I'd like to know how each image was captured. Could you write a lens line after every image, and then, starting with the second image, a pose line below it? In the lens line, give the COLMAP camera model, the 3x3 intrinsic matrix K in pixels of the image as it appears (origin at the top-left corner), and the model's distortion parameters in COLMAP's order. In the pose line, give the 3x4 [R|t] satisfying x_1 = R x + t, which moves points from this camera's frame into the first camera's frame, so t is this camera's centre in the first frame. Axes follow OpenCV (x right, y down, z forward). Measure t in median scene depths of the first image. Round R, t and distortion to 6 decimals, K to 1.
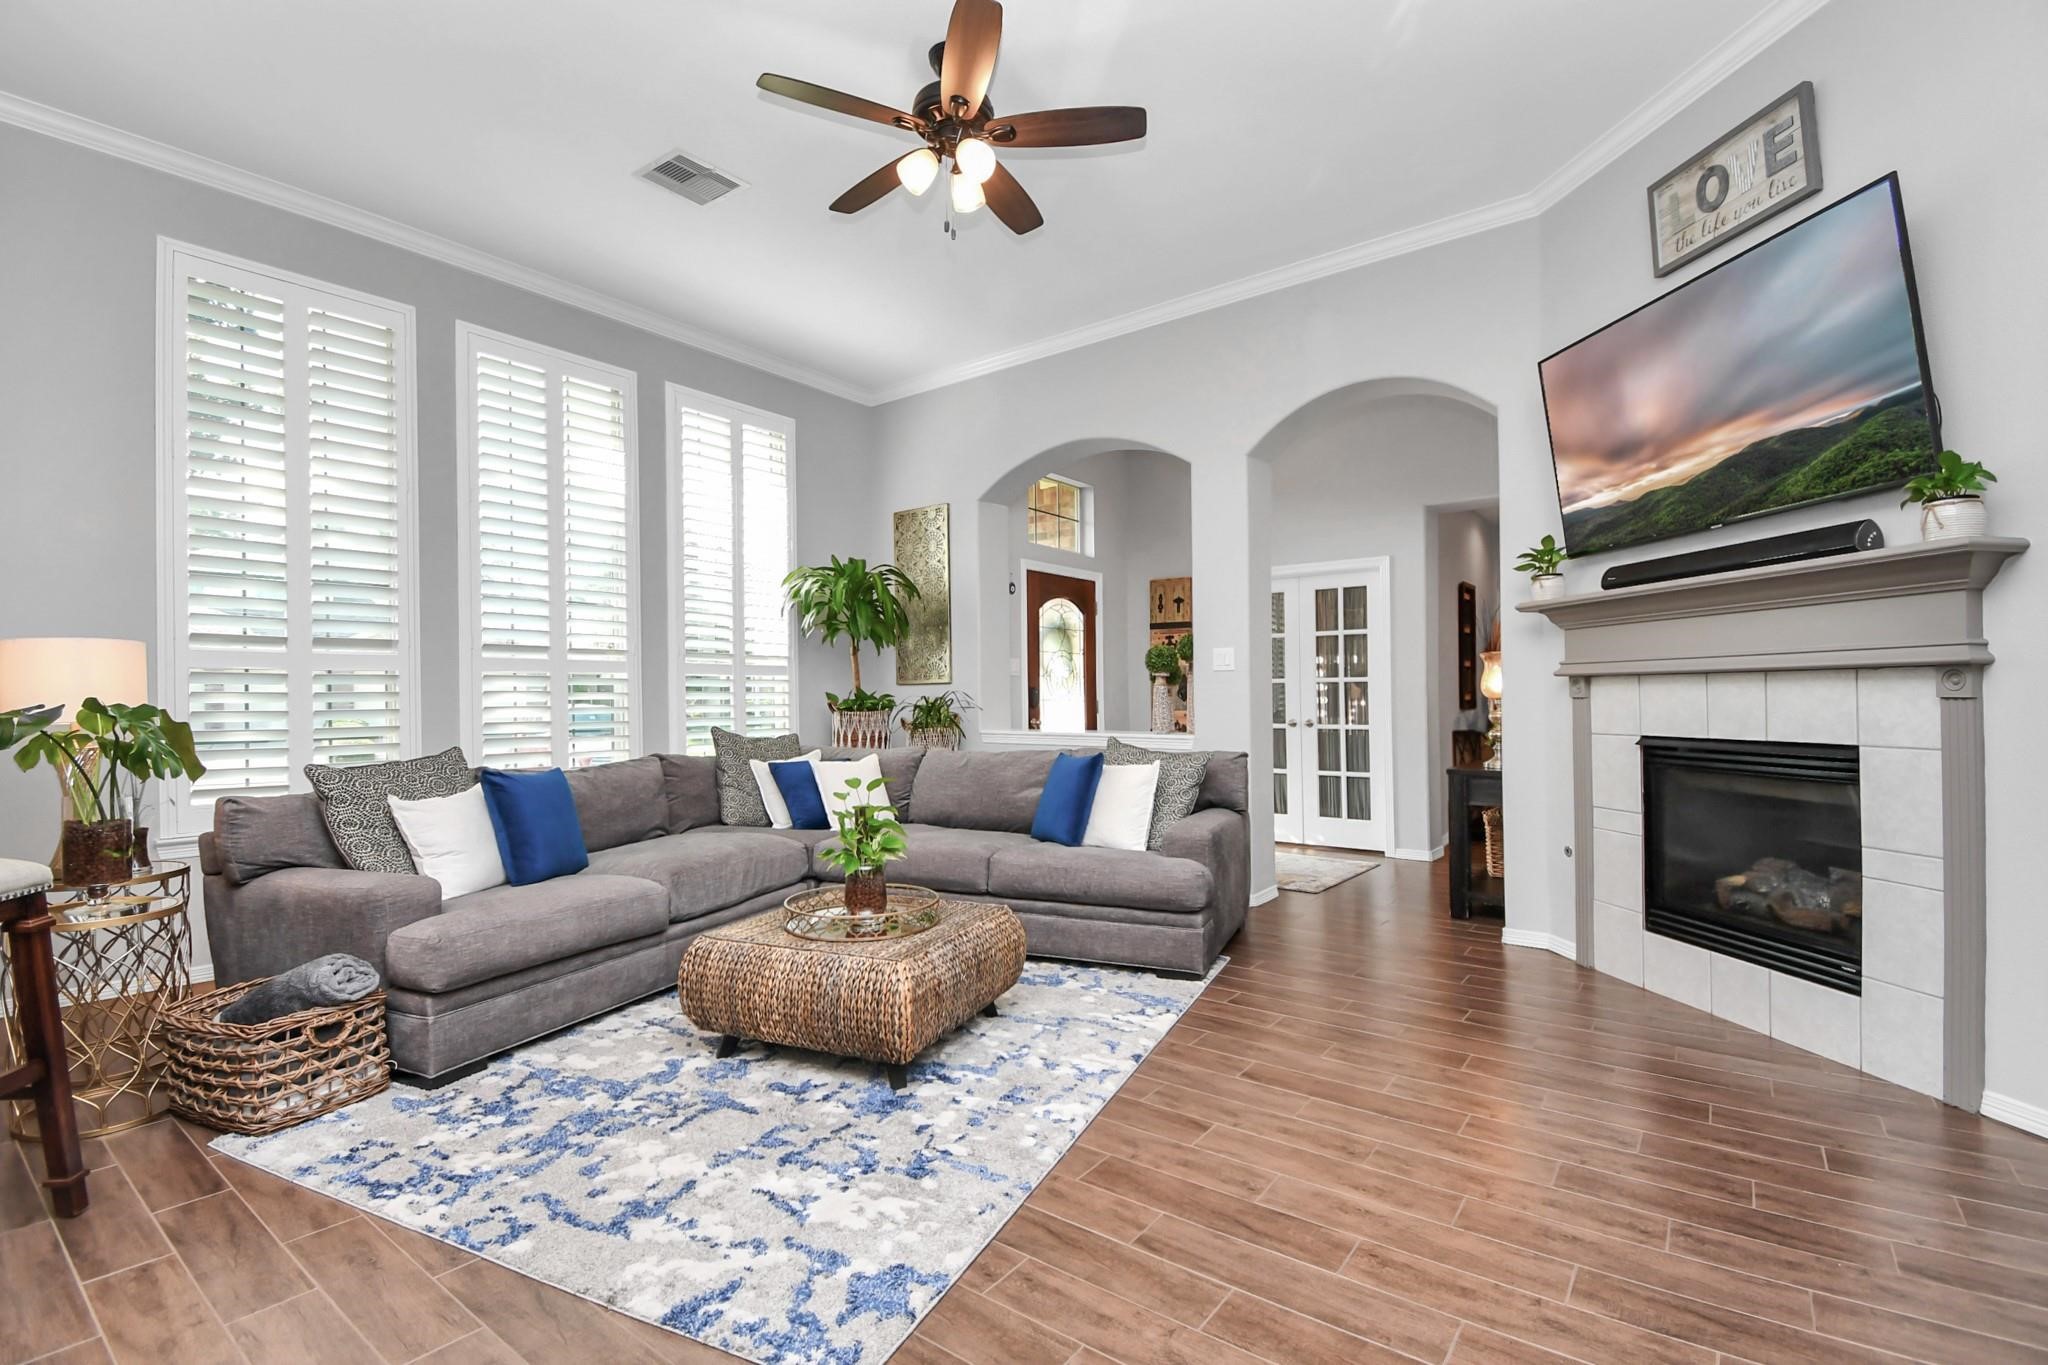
lens RADIAL K [[912.7, 0, 1026.0], [0, 912.7, 695.2], [0, 0, 1]] dist [0.023467, -0.025953]
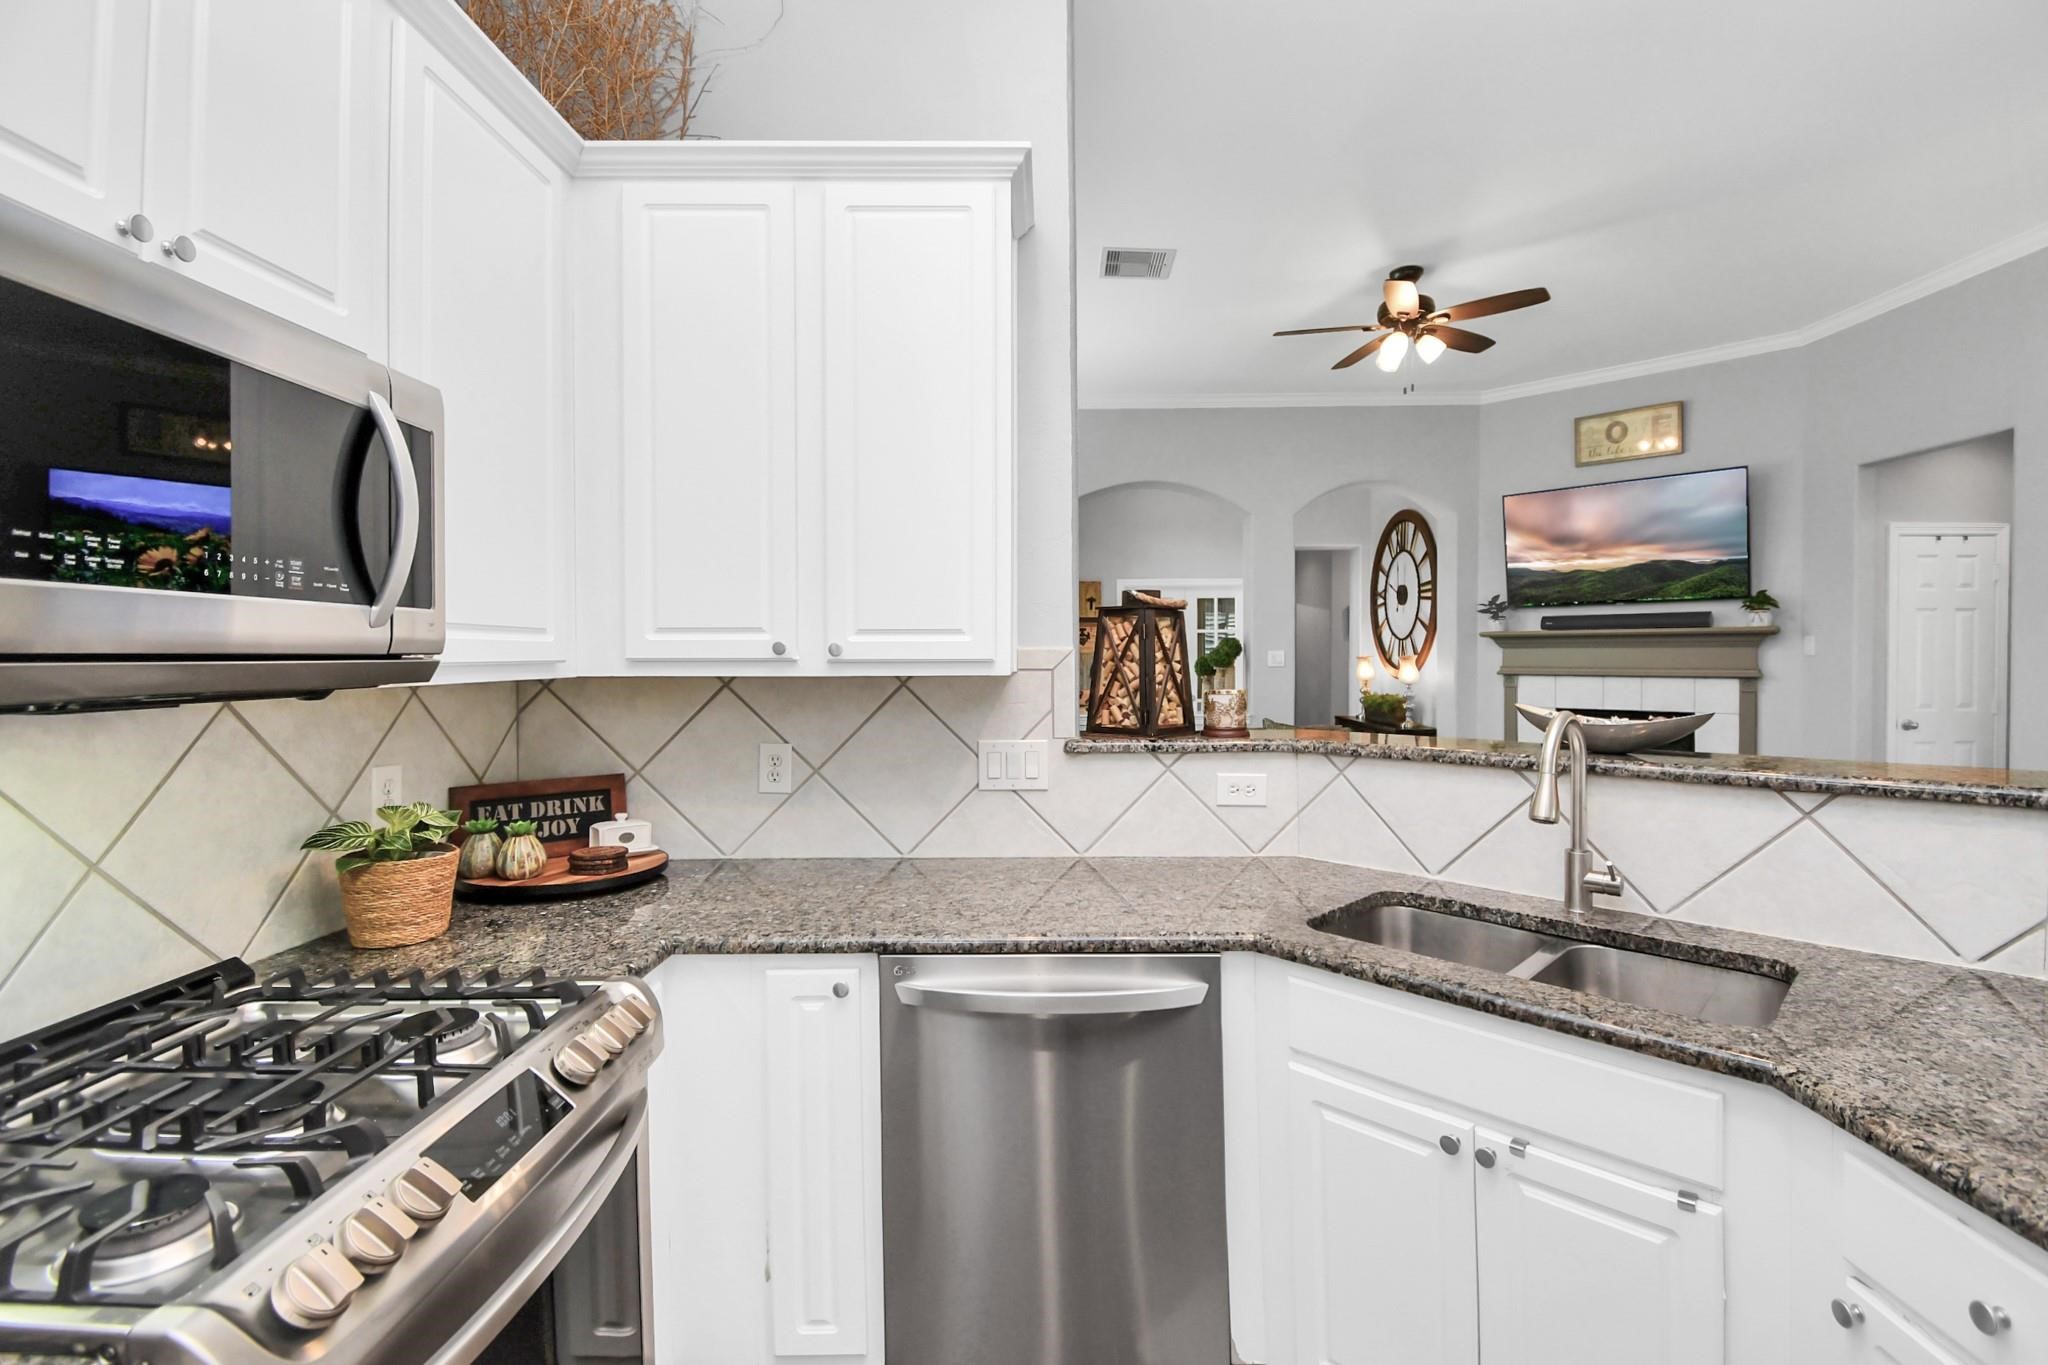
lens RADIAL K [[914.2, 0, 1022.5], [0, 914.2, 664.2], [0, 0, 1]] dist [0.024896, -0.028339]
pose [[0.818768, 0.000911, 0.574124, -1.452108], [-0.005973, 0.999958, 0.006931, -0.057514], [-0.574093, -0.009104, 0.818739, 0.104722]]
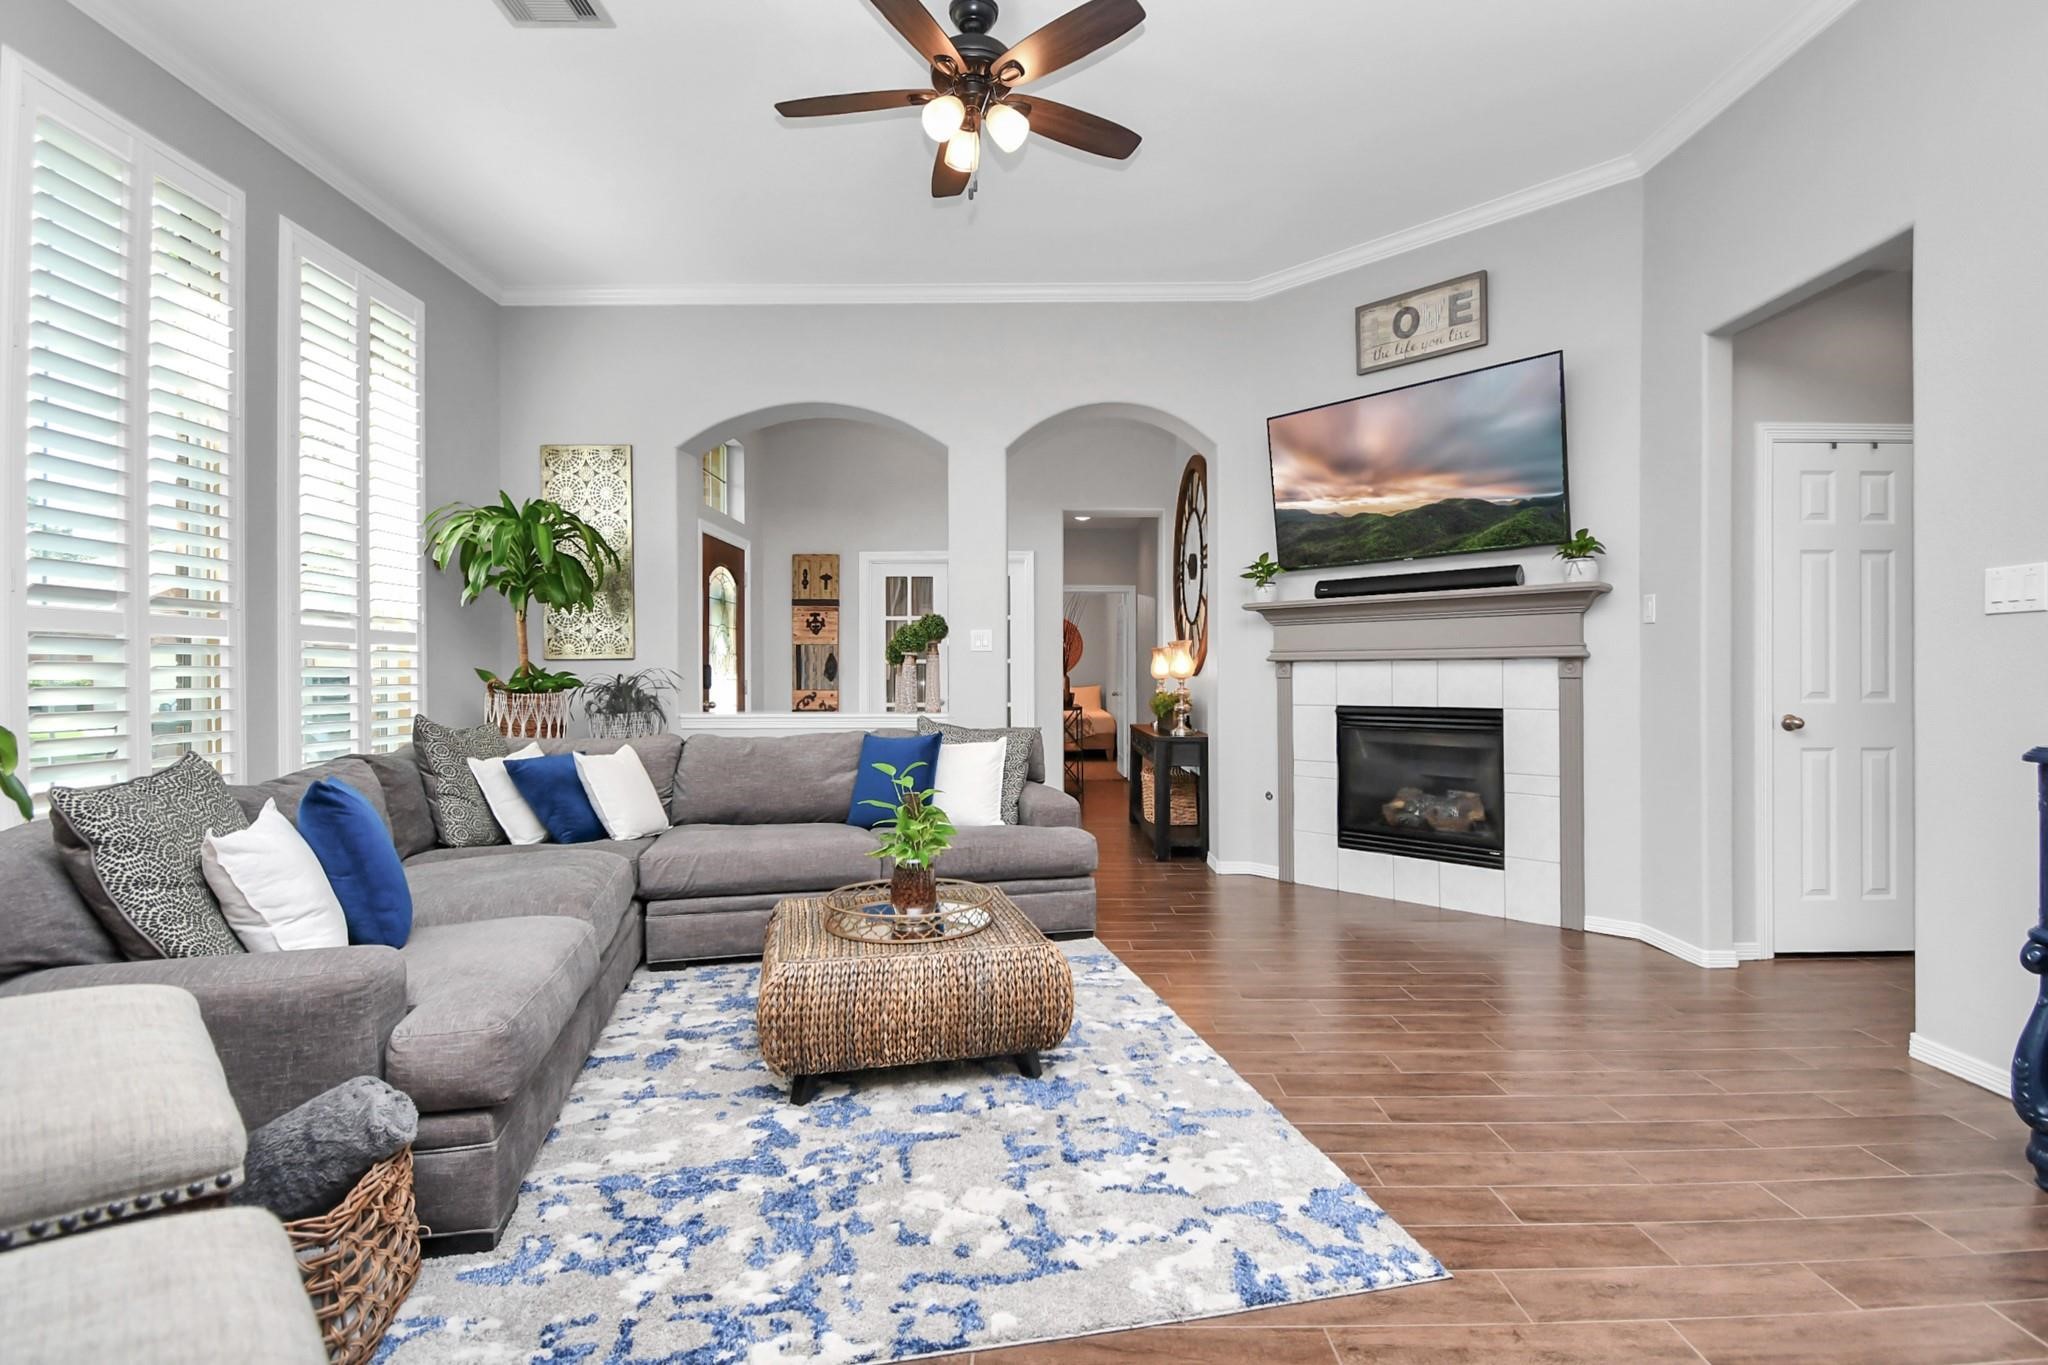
lens RADIAL K [[941.6, 0, 1029.7], [0, 941.6, 674.3], [0, 0, 1]] dist [0.024883, -0.028150]
pose [[0.801675, 0.005602, 0.597734, -0.605889], [-0.004147, 0.999984, -0.003810, 0.005228], [-0.597746, 0.000575, 0.801685, 0.163743]]
